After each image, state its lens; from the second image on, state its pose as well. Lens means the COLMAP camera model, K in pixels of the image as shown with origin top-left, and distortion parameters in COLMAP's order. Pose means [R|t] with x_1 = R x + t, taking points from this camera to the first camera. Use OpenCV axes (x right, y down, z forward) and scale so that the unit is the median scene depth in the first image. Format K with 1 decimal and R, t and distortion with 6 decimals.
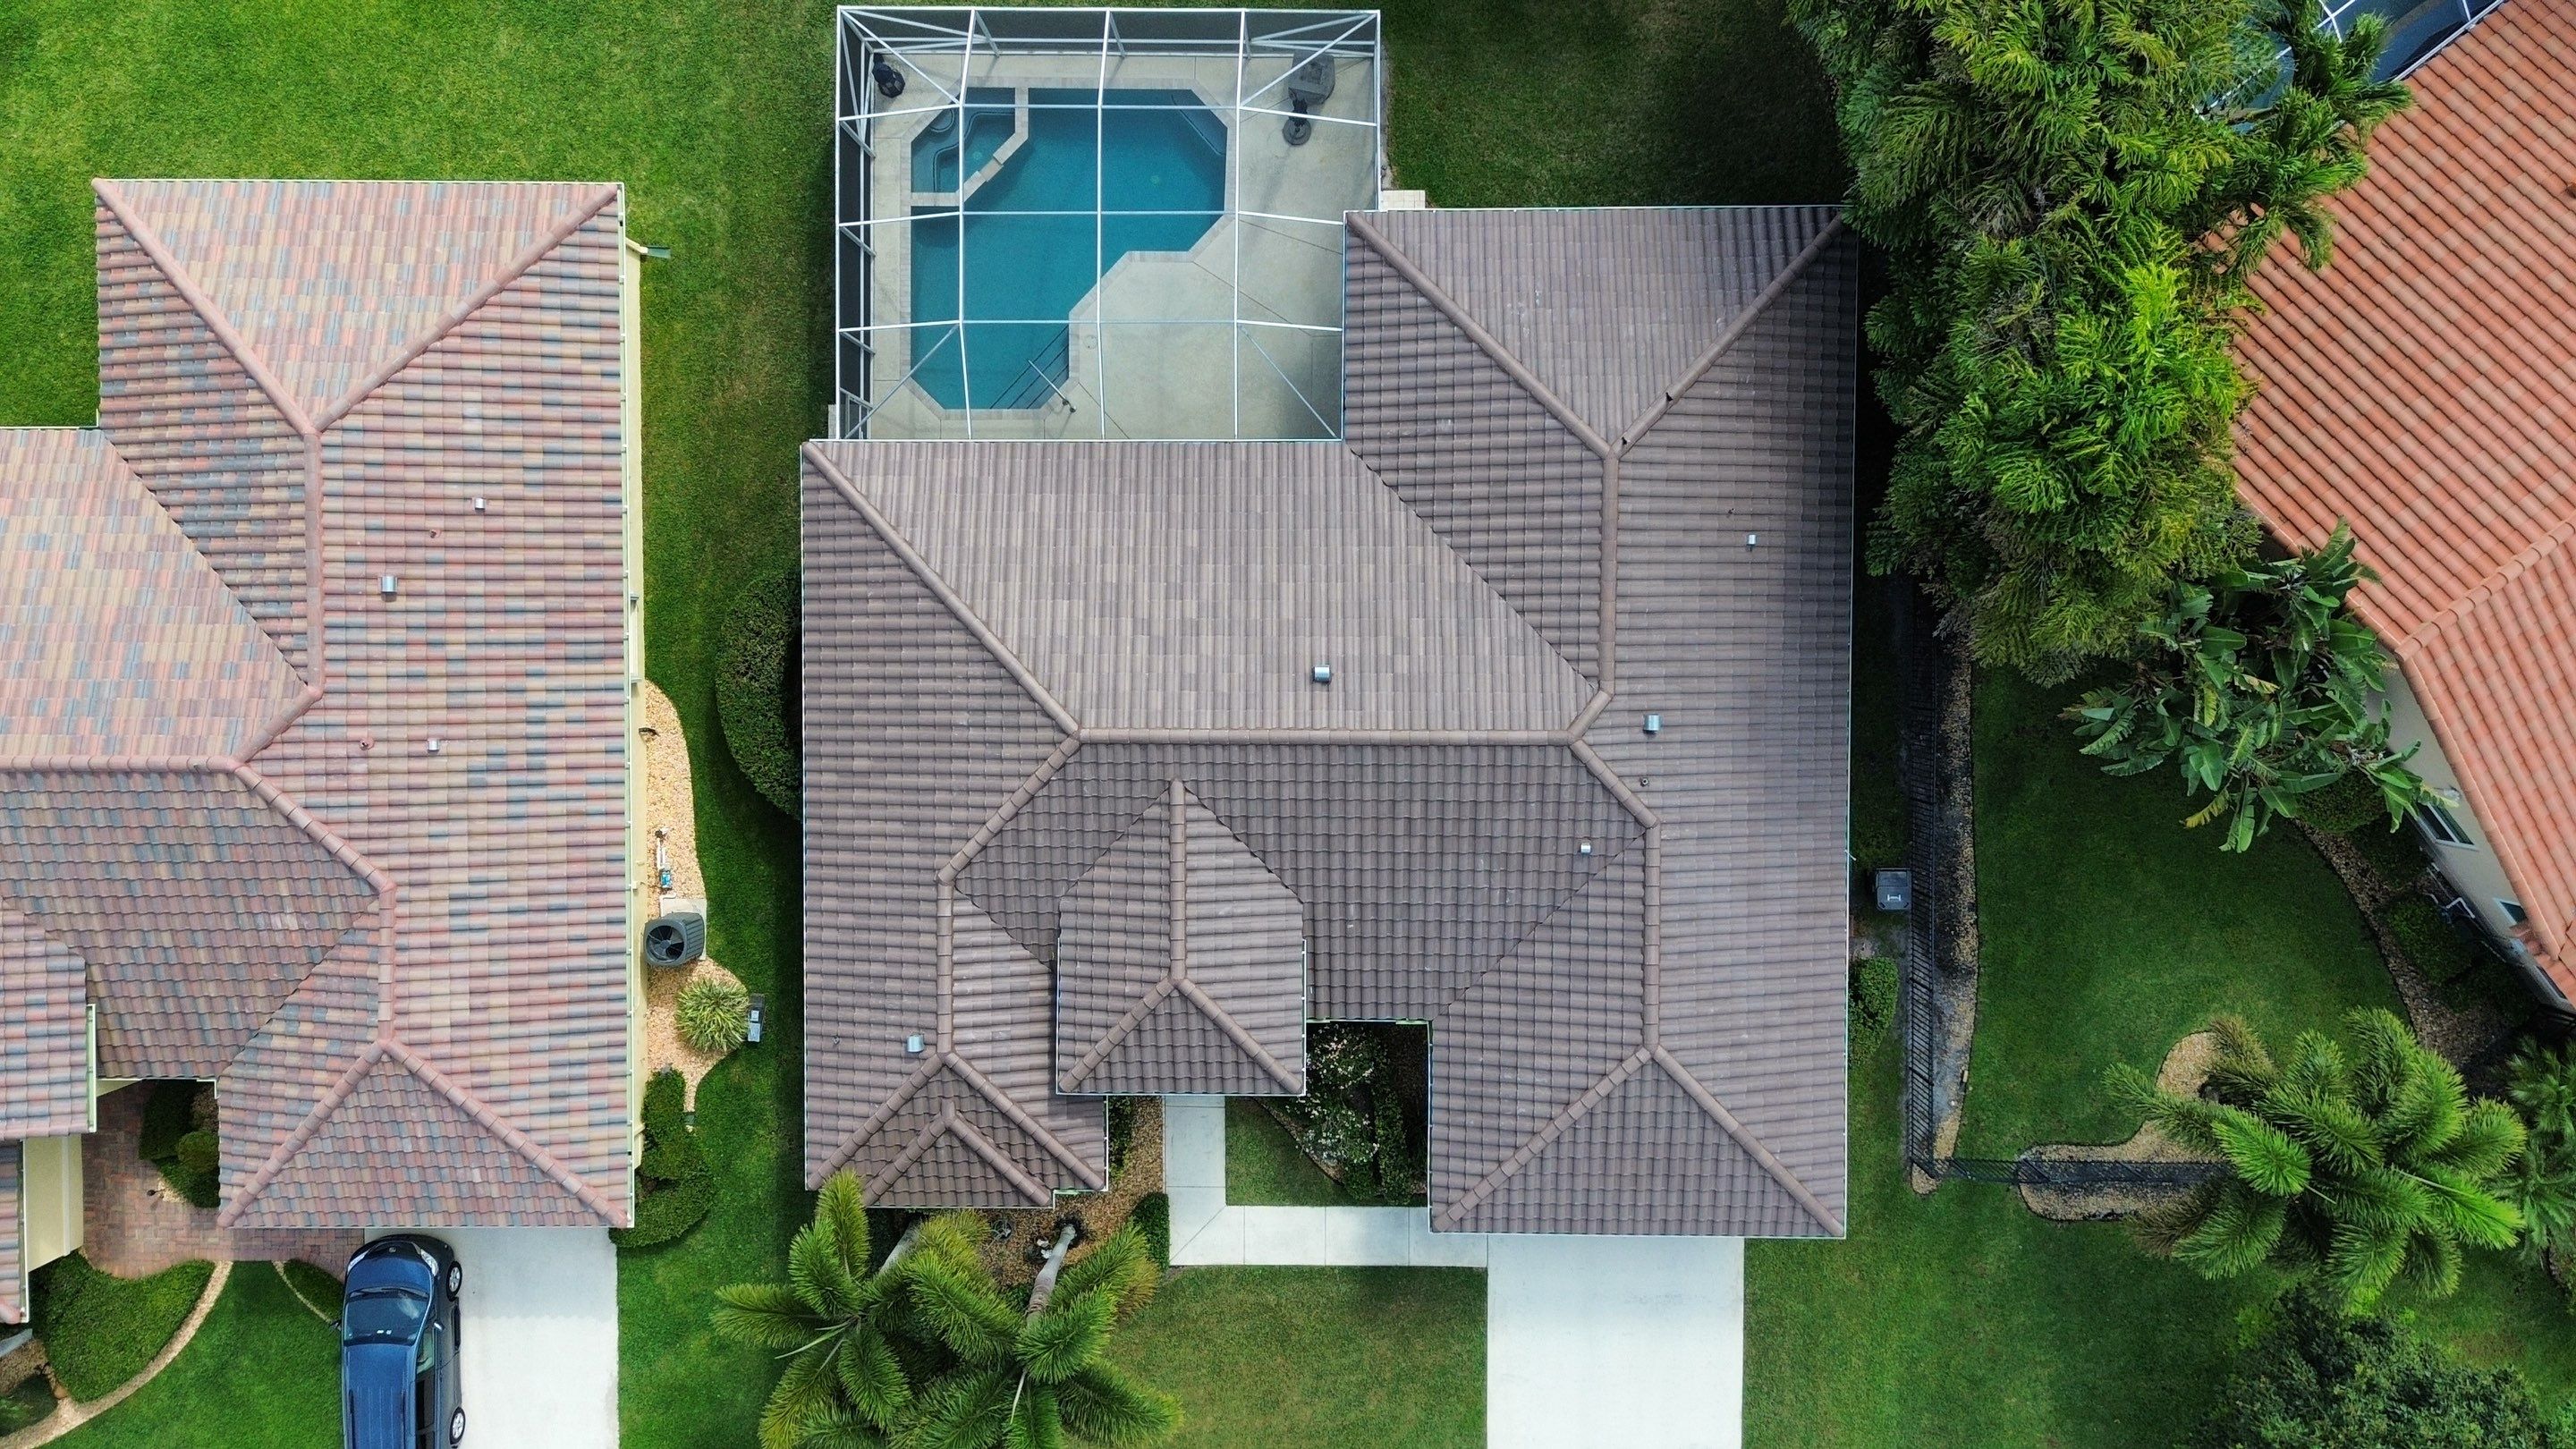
lens RADIAL K [[2088.5, 0, 1287.1], [0, 2088.5, 726.7], [0, 0, 1]] dist [0.076368, -0.077498]
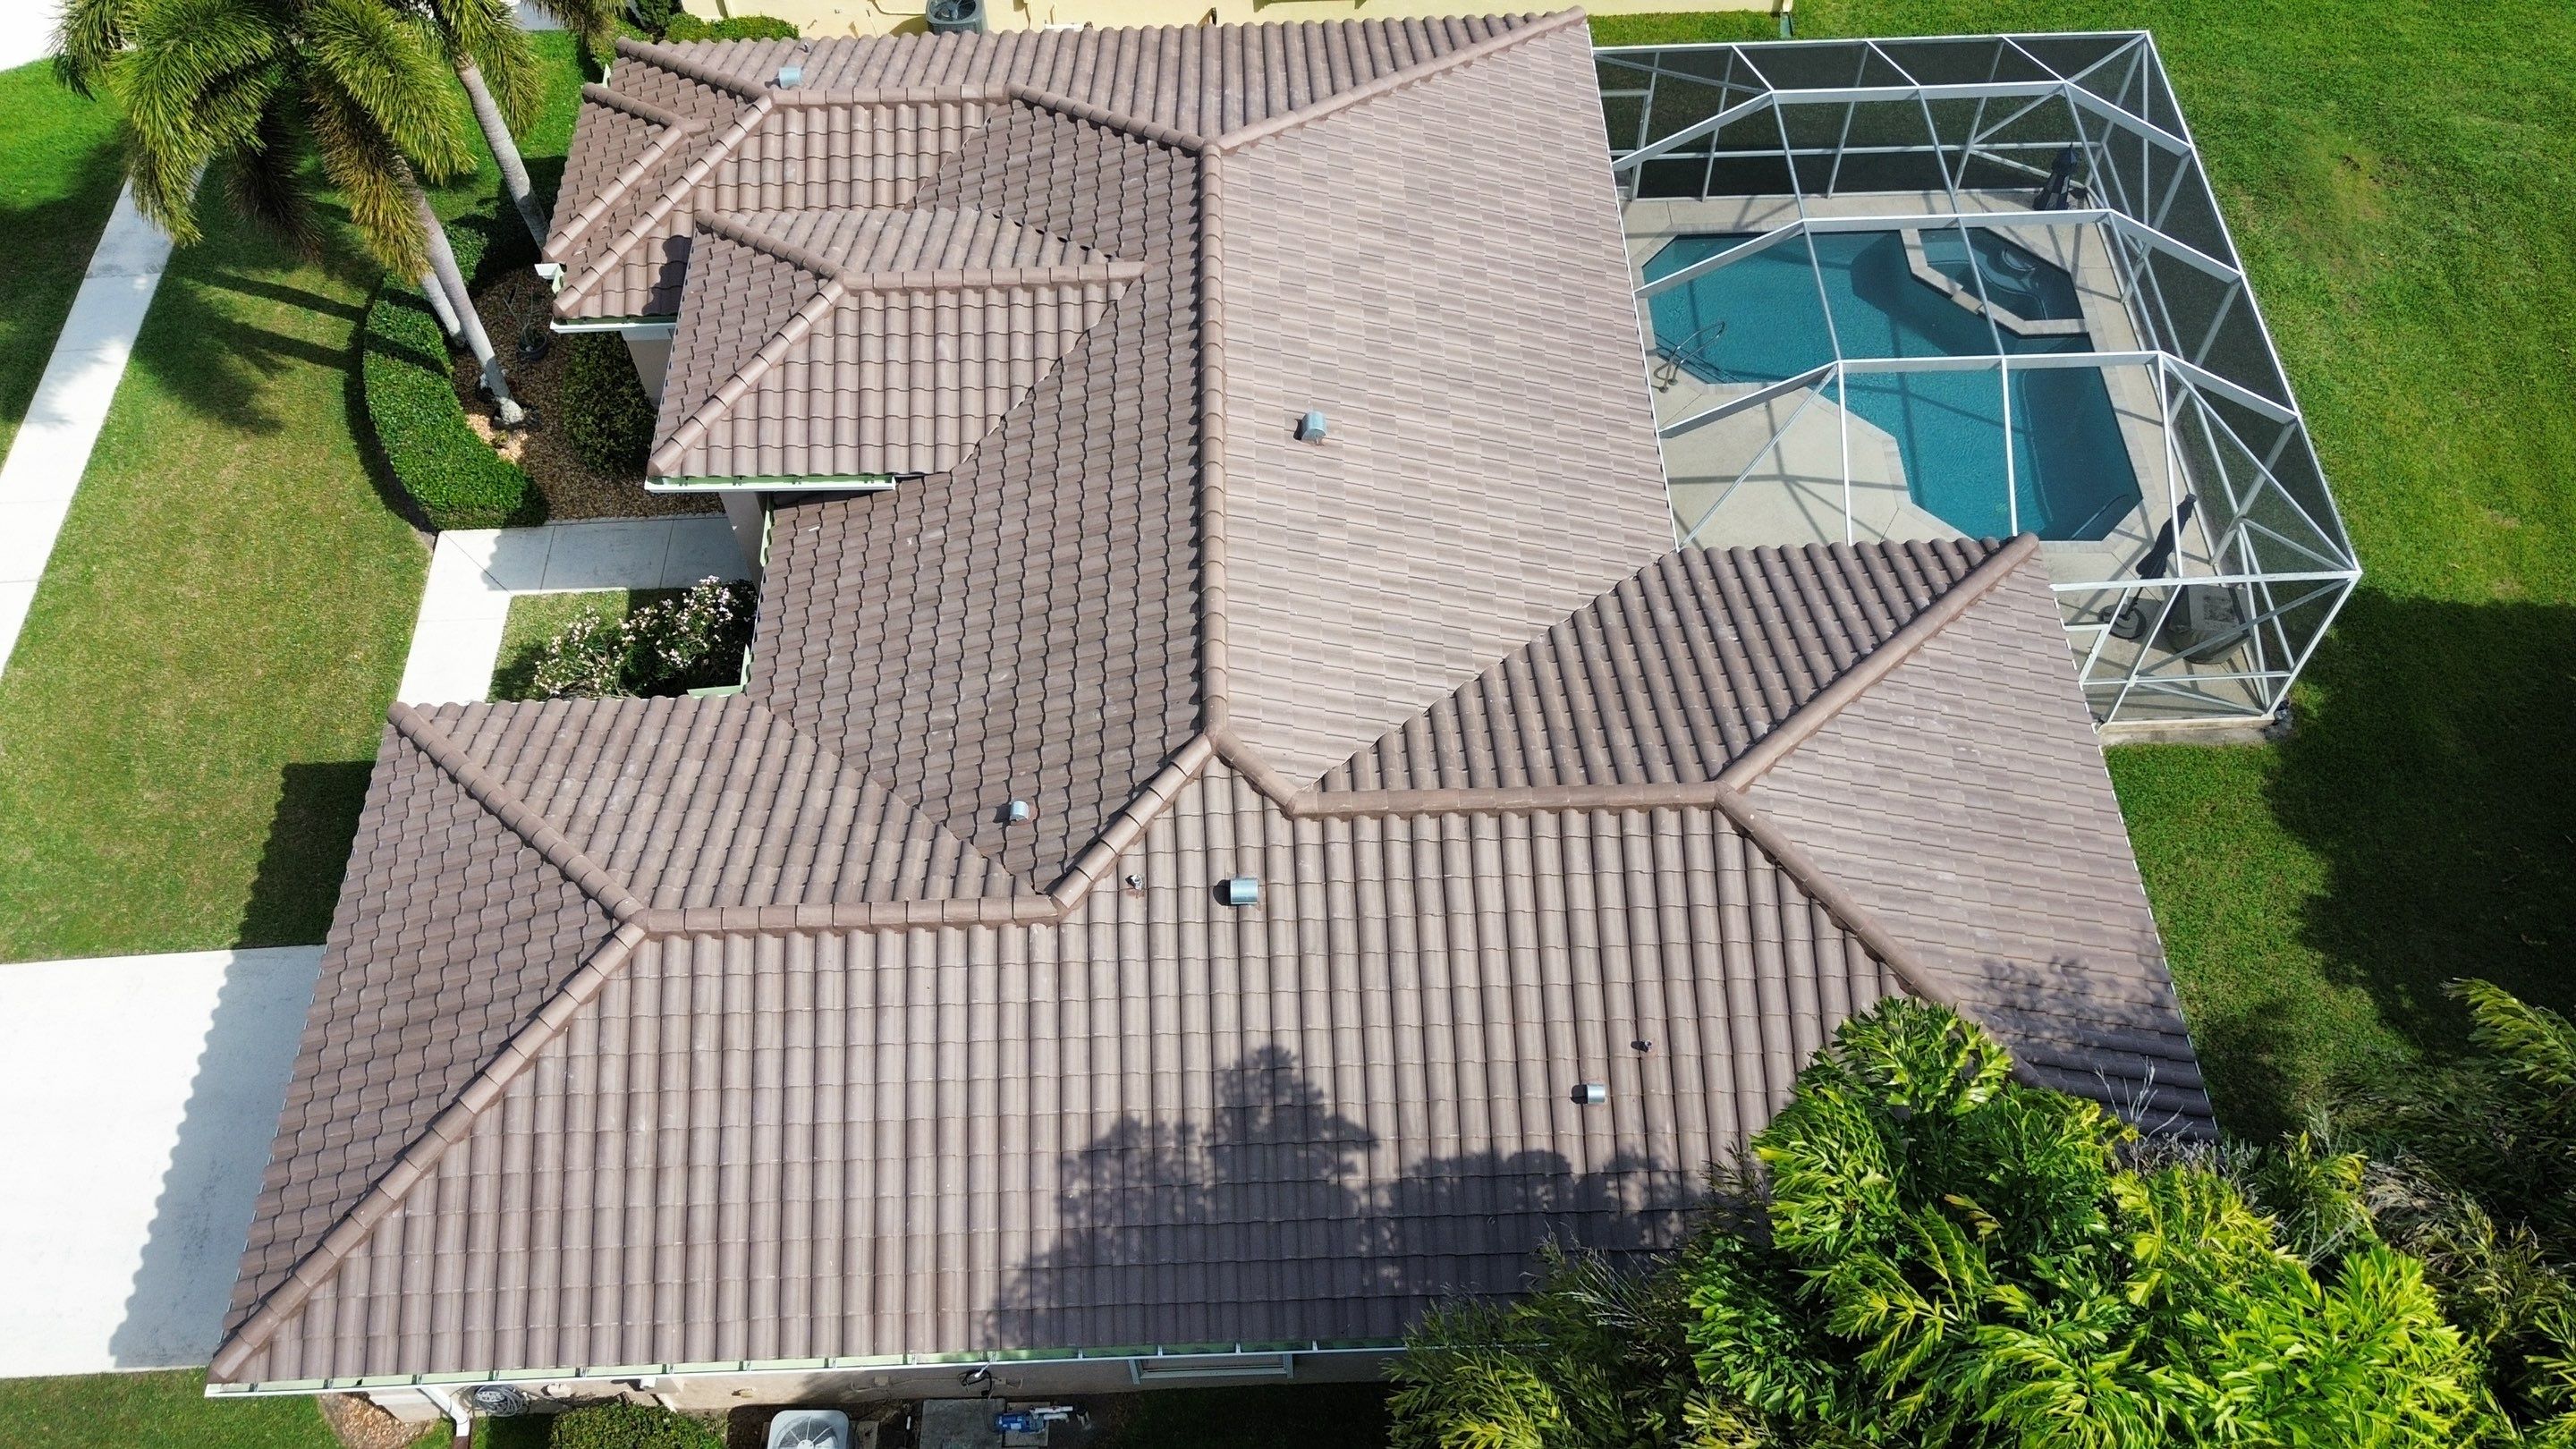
lens RADIAL K [[2088.5, 0, 1285.2], [0, 2088.5, 733.2], [0, 0, 1]] dist [0.076368, -0.077498]
pose [[0.027933, 0.834529, -0.550255, 0.423645], [-0.999354, 0.010851, -0.034273, 0.005480], [-0.022631, 0.550857, 0.834293, 0.502380]]
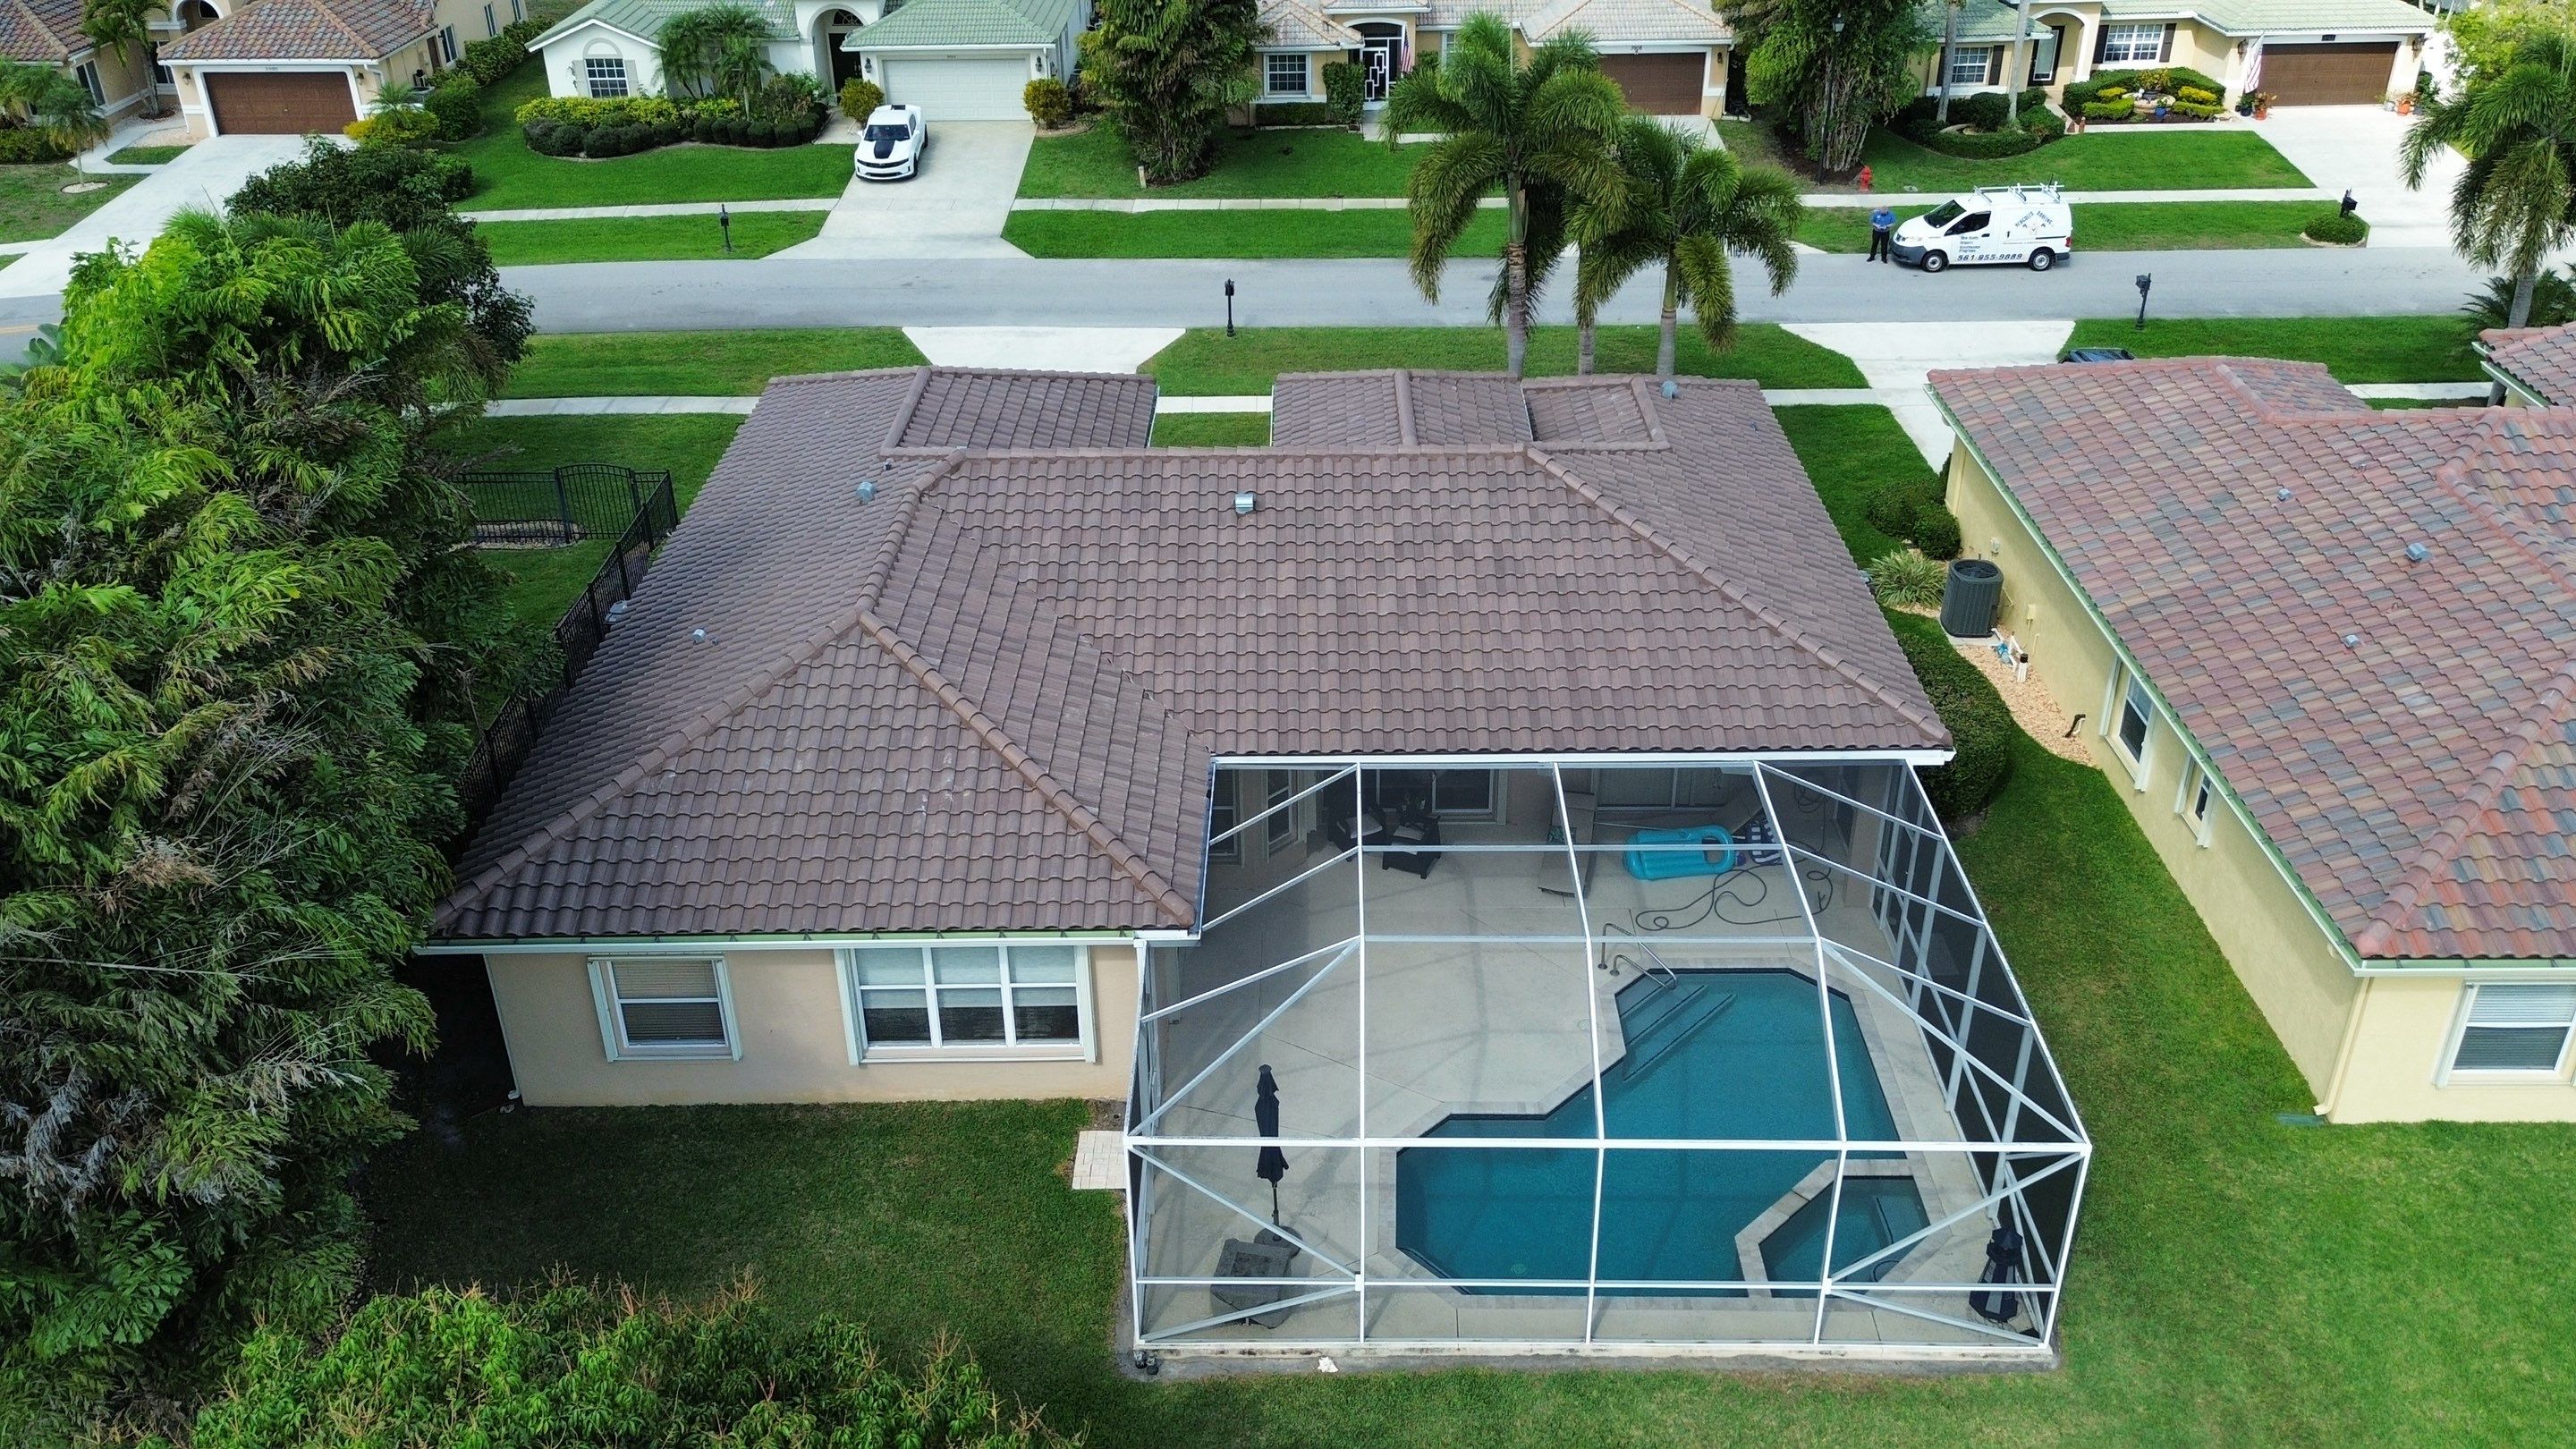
lens RADIAL K [[2088.5, 0, 1284.4], [0, 2088.5, 714.2], [0, 0, 1]] dist [0.076368, -0.077498]
pose [[-0.999482, 0.022331, 0.023158, -0.015155], [0.008240, -0.518133, 0.855260, -0.766169], [0.031098, 0.855008, 0.517681, 0.610648]]
